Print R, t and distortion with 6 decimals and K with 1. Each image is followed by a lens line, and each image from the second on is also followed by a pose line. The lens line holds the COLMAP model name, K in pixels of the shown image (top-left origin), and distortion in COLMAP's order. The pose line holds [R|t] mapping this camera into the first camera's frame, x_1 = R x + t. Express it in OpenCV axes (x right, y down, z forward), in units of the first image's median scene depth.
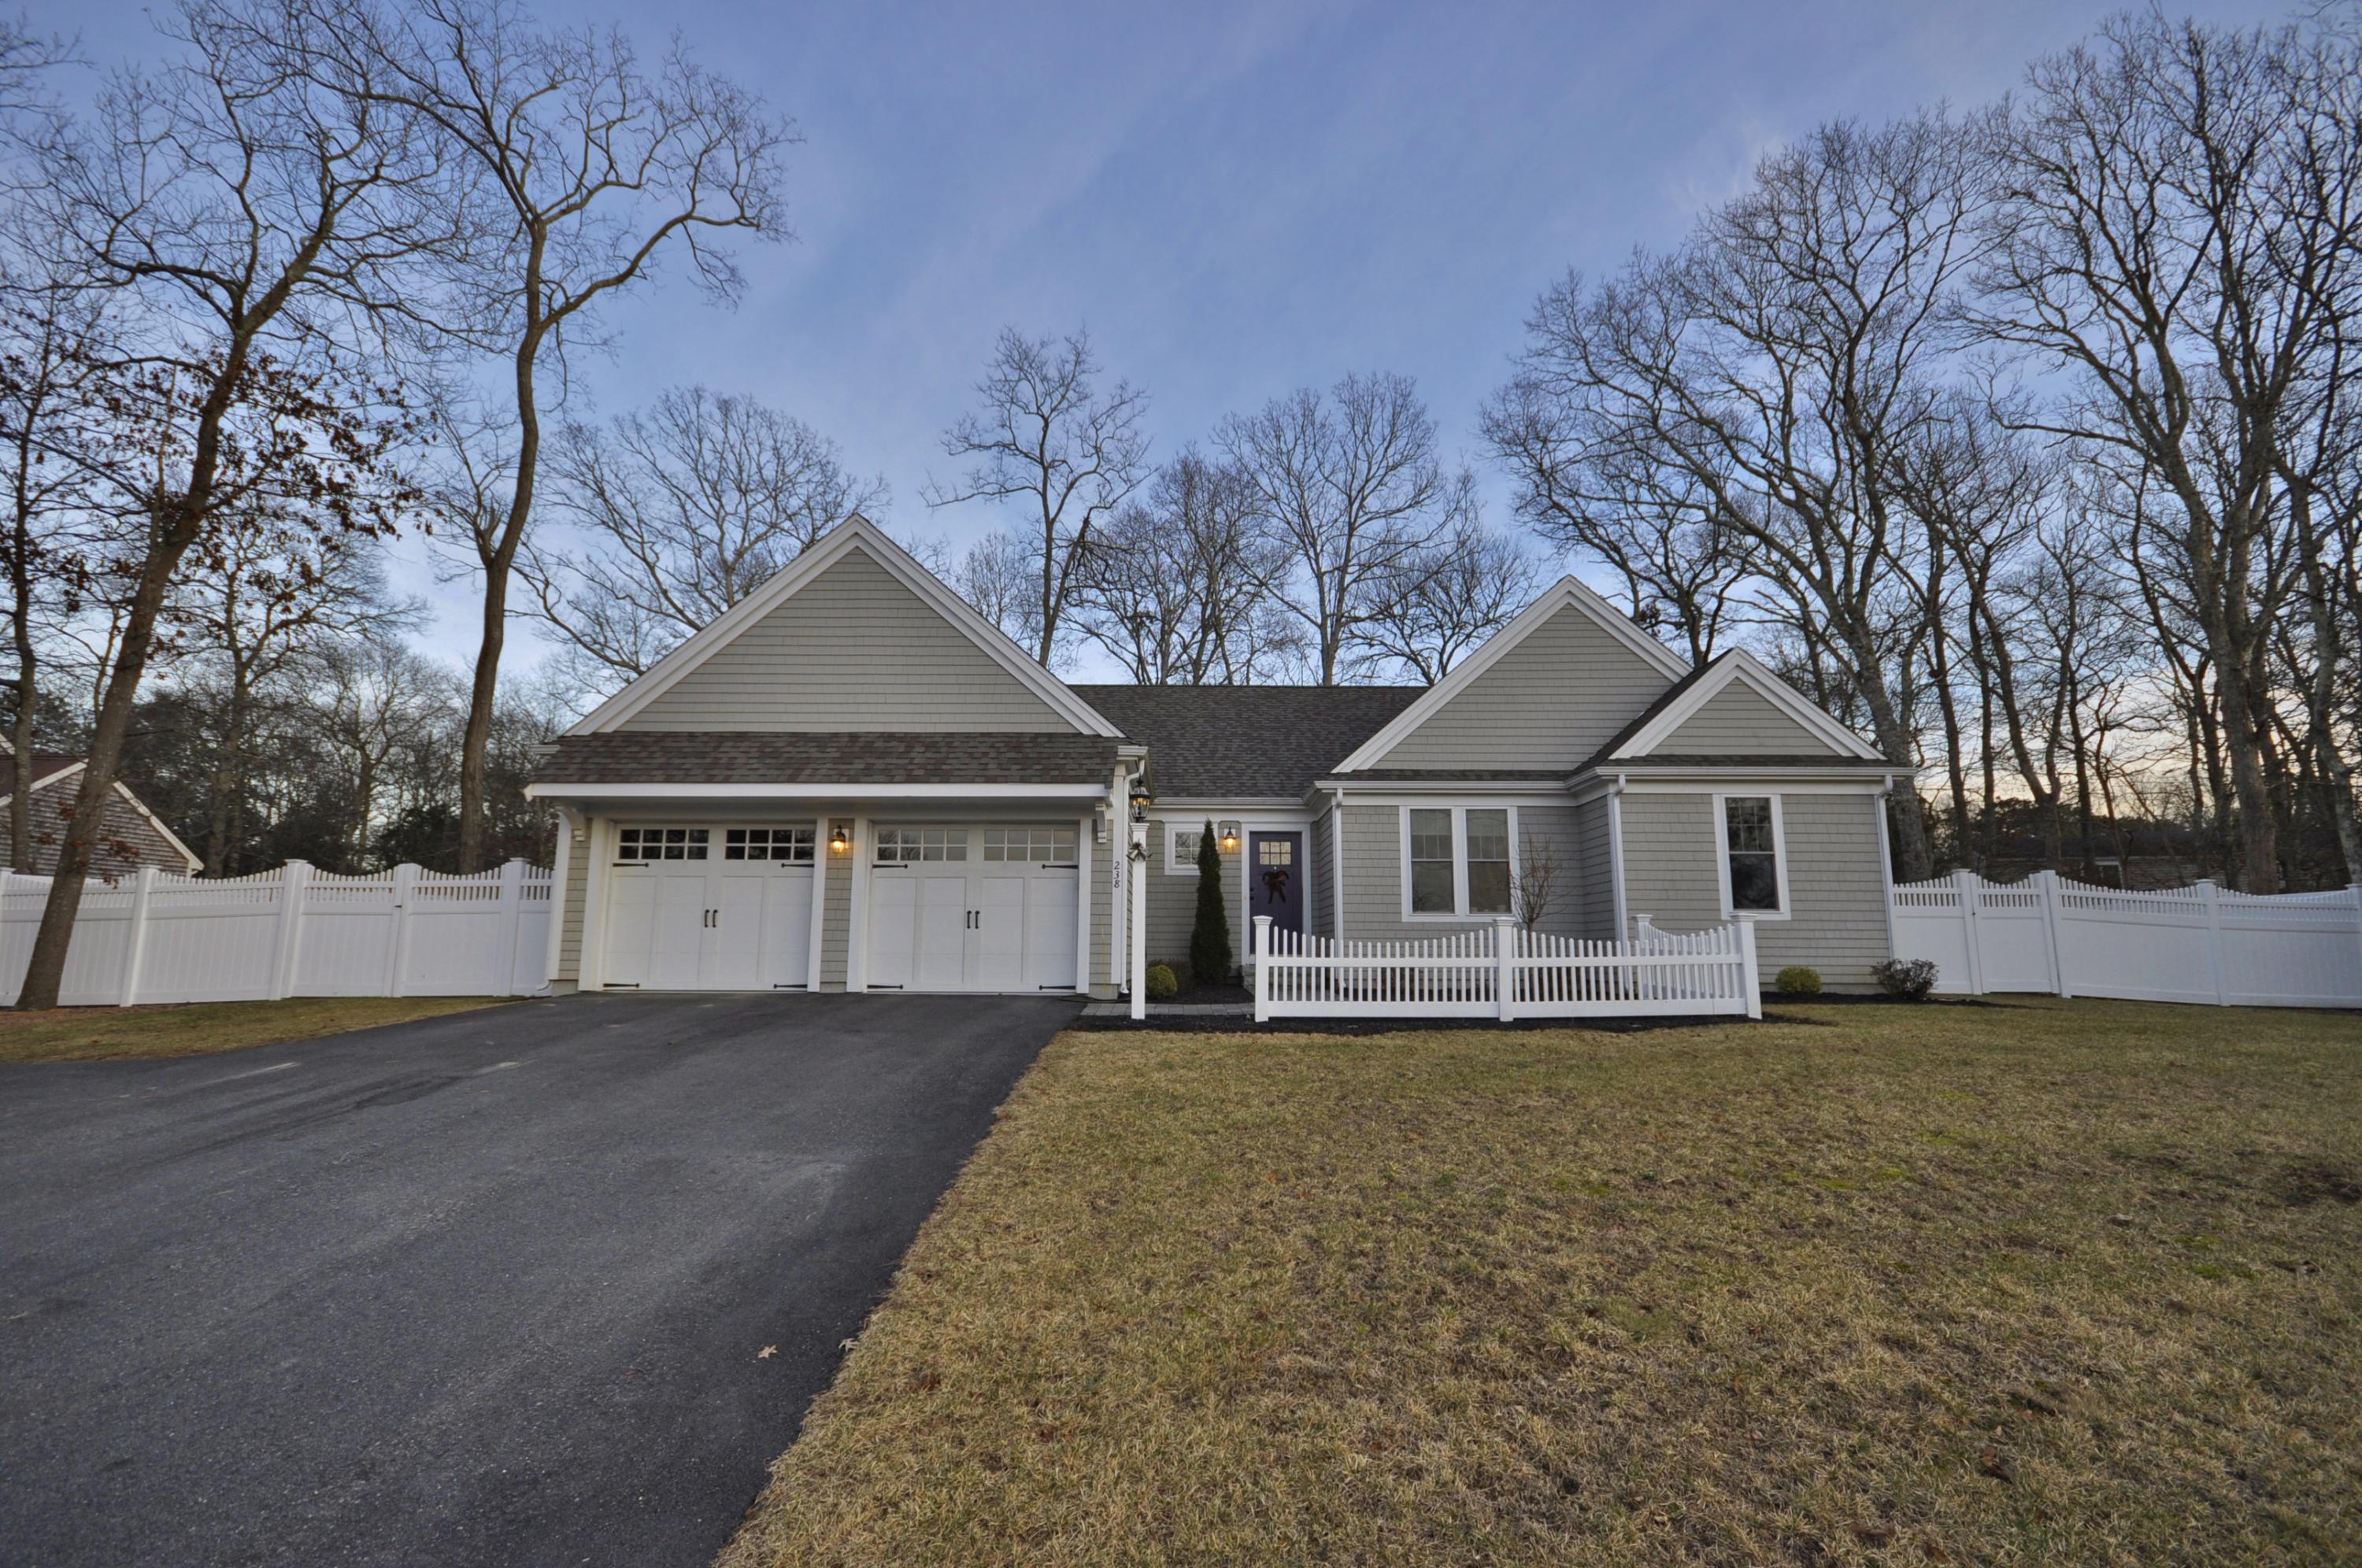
lens RADIAL K [[1034.7, 0, 1171.3], [0, 1034.7, 780.0], [0, 0, 1]] dist [0.013211, -0.012481]
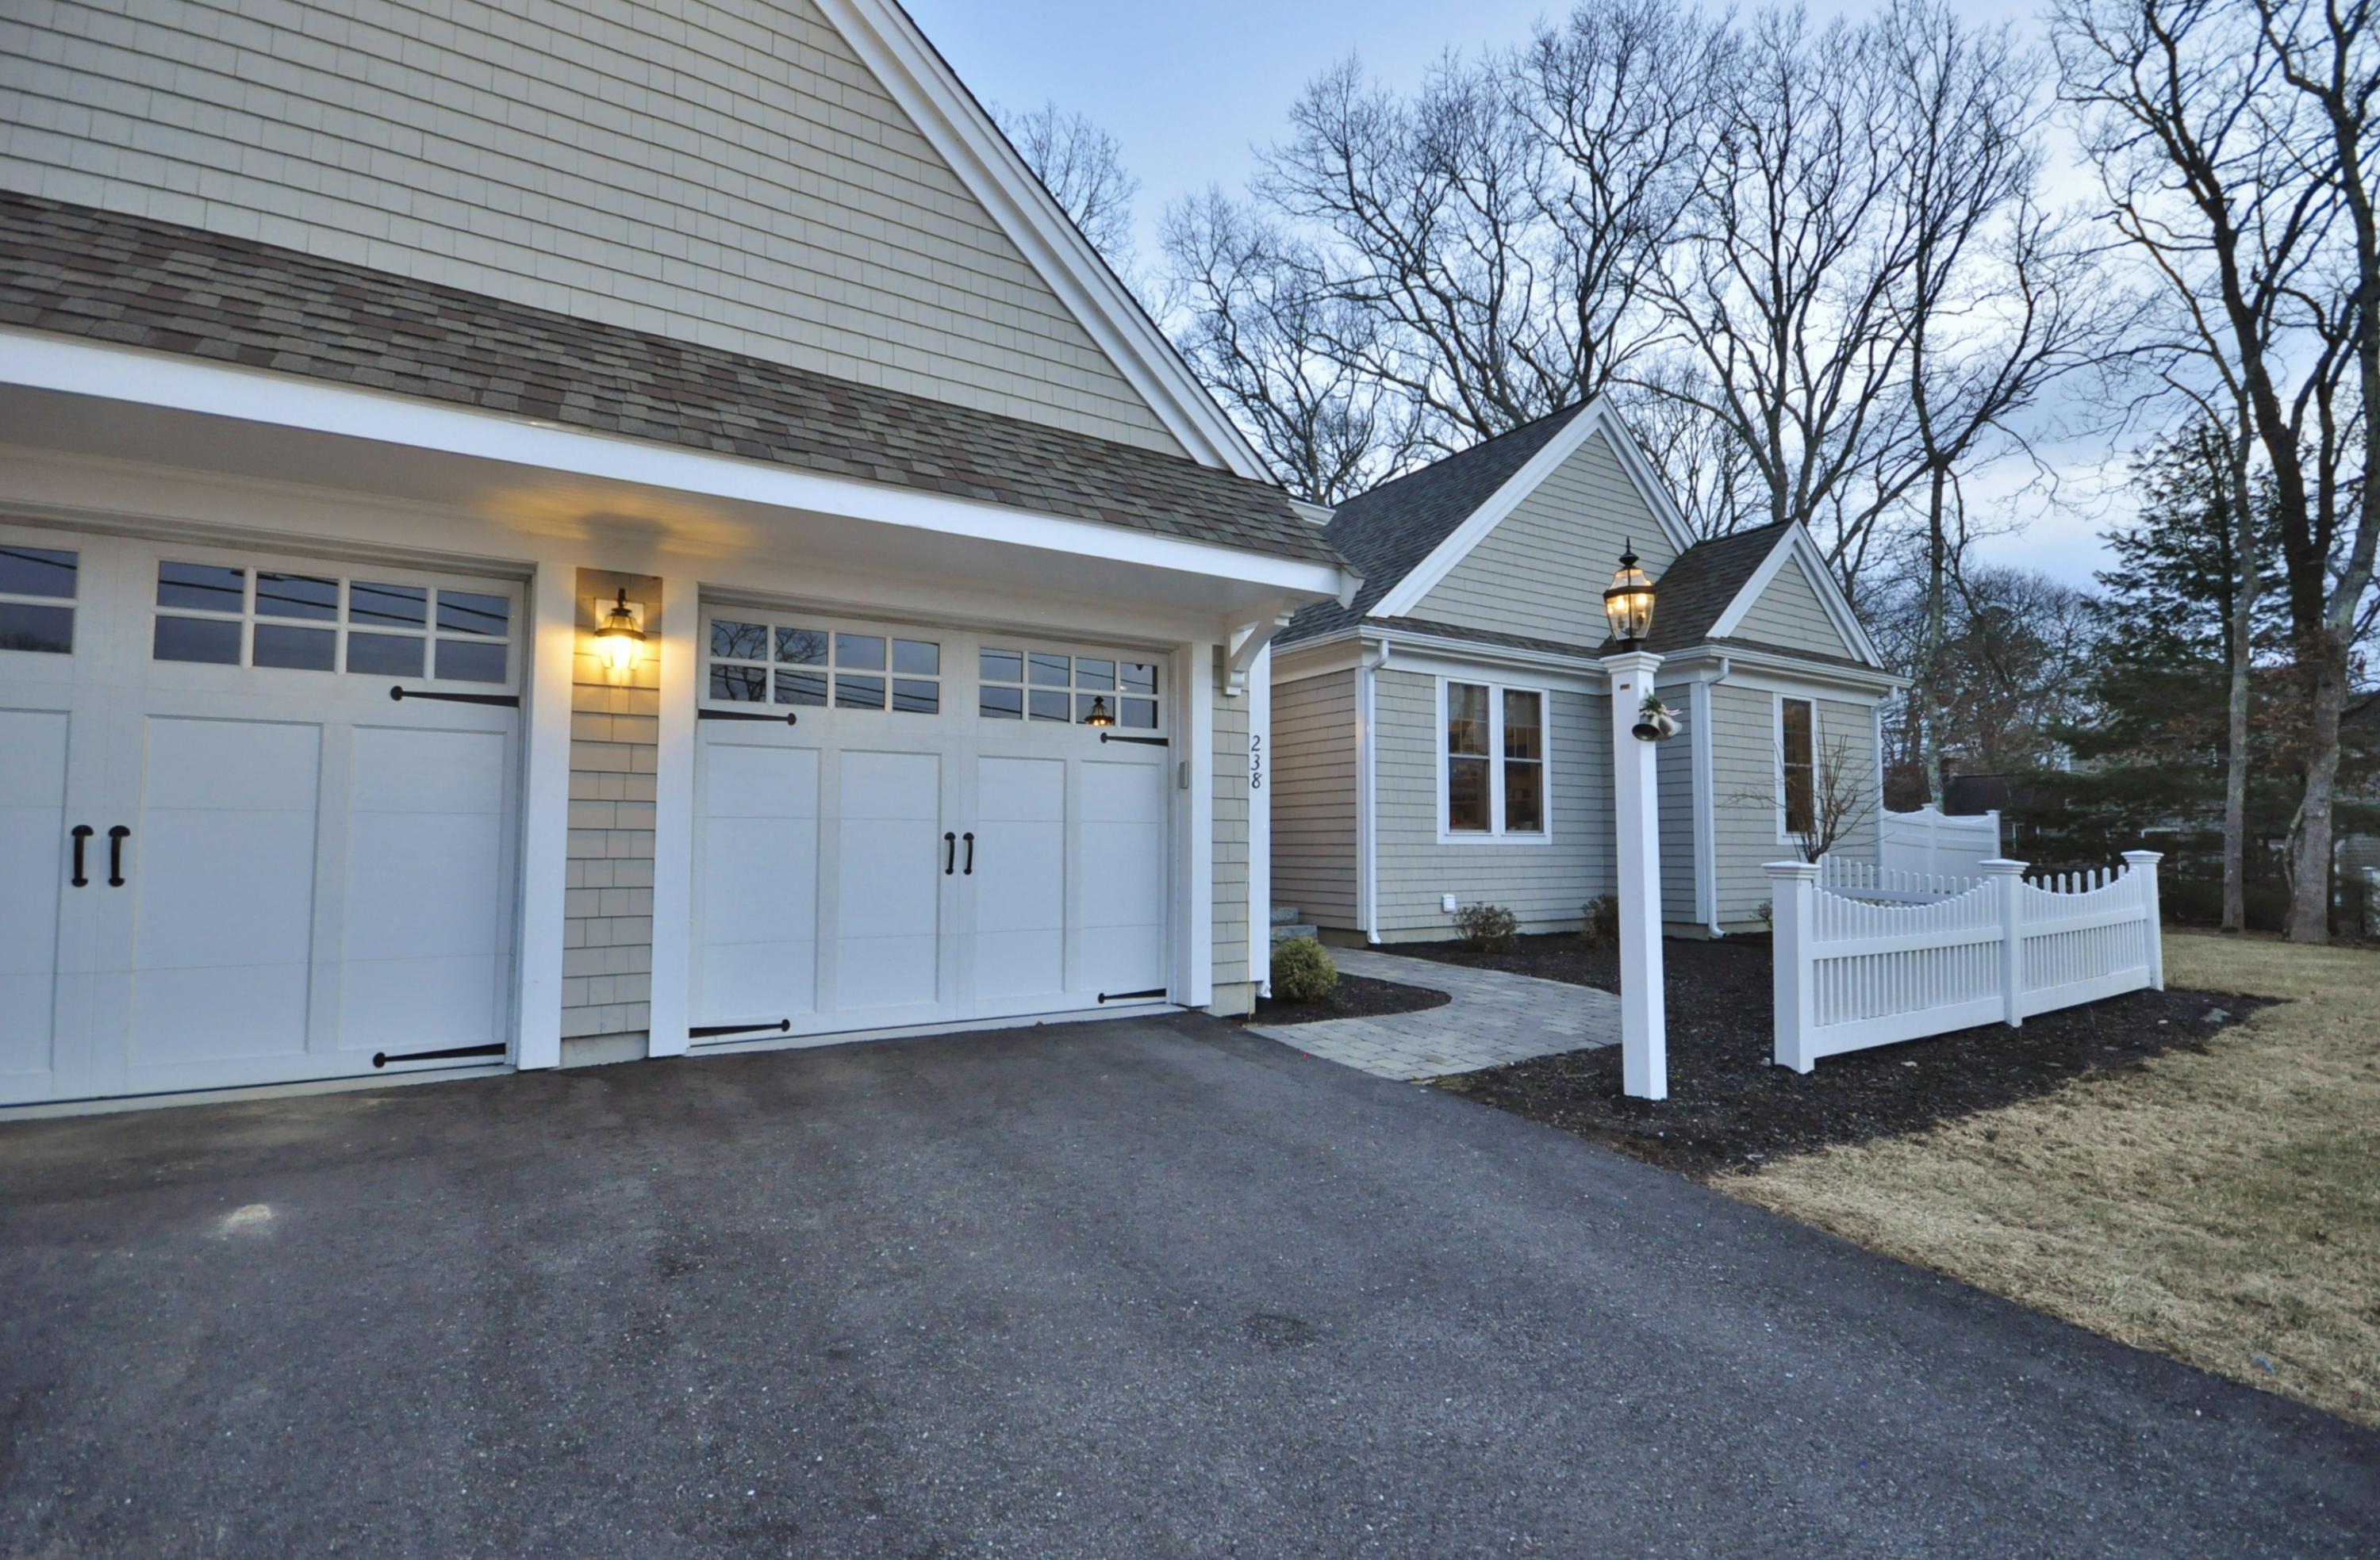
lens RADIAL K [[1048.3, 0, 1175.6], [0, 1048.3, 782.0], [0, 0, 1]] dist [0.007843, -0.002089]
pose [[0.842142, 0.030171, 0.538411, -0.283225], [-0.089182, 0.992477, 0.083876, 0.049396], [-0.531830, -0.118652, 0.838498, 0.480294]]
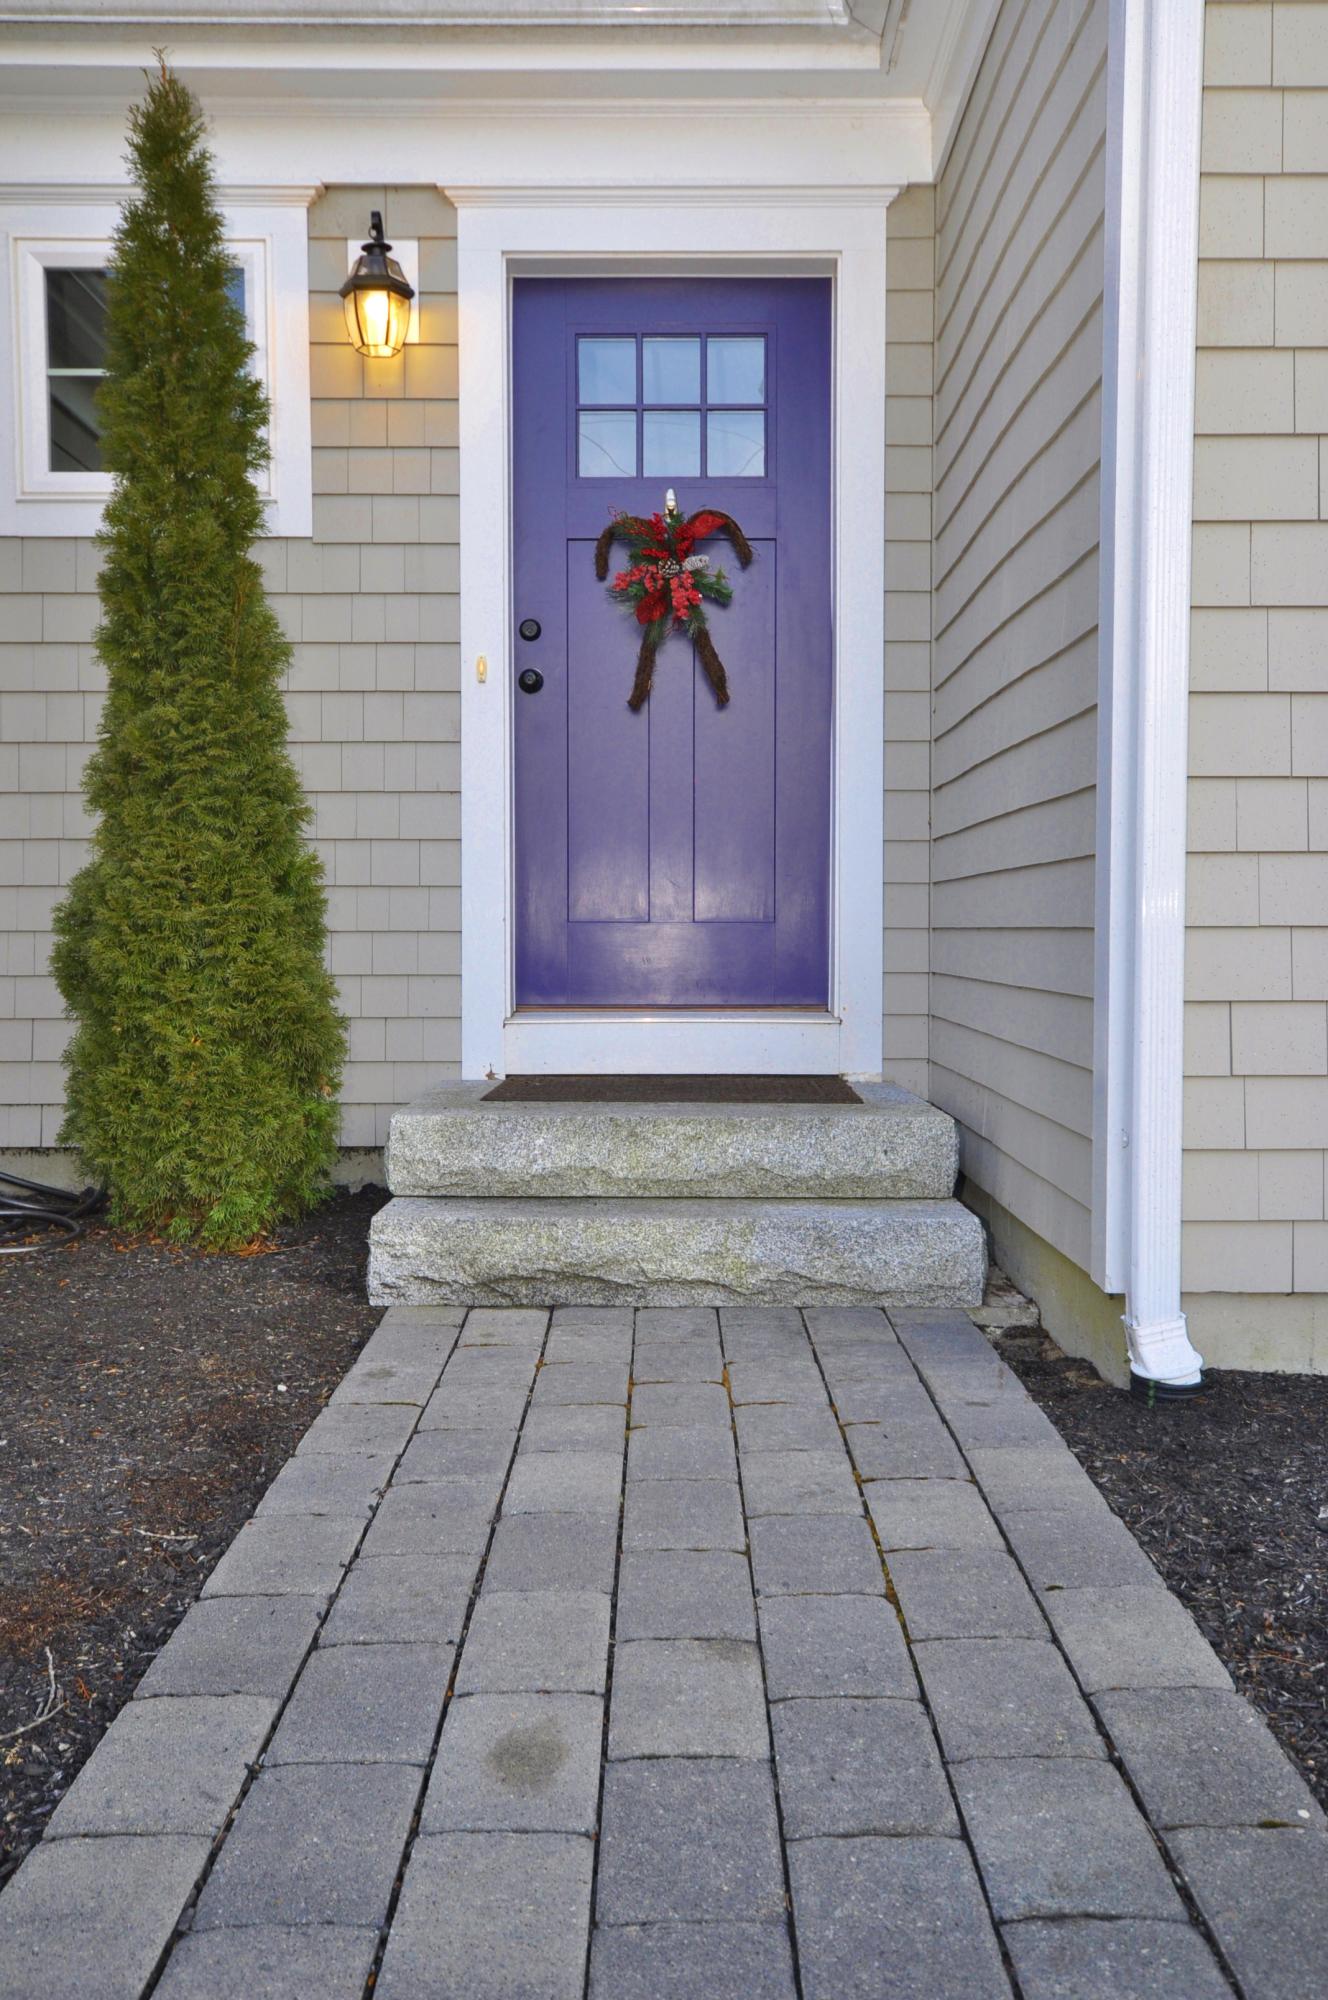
lens RADIAL K [[1627.9, 0, 671.2], [0, 1627.9, 997.8], [0, 0, 1]] dist [0.012598, 0.003956]
pose [[0.999863, -0.005278, 0.015657, 0.102627], [0.001906, 0.978116, 0.208053, 0.116236], [-0.016412, -0.207995, 0.977992, 0.779026]]
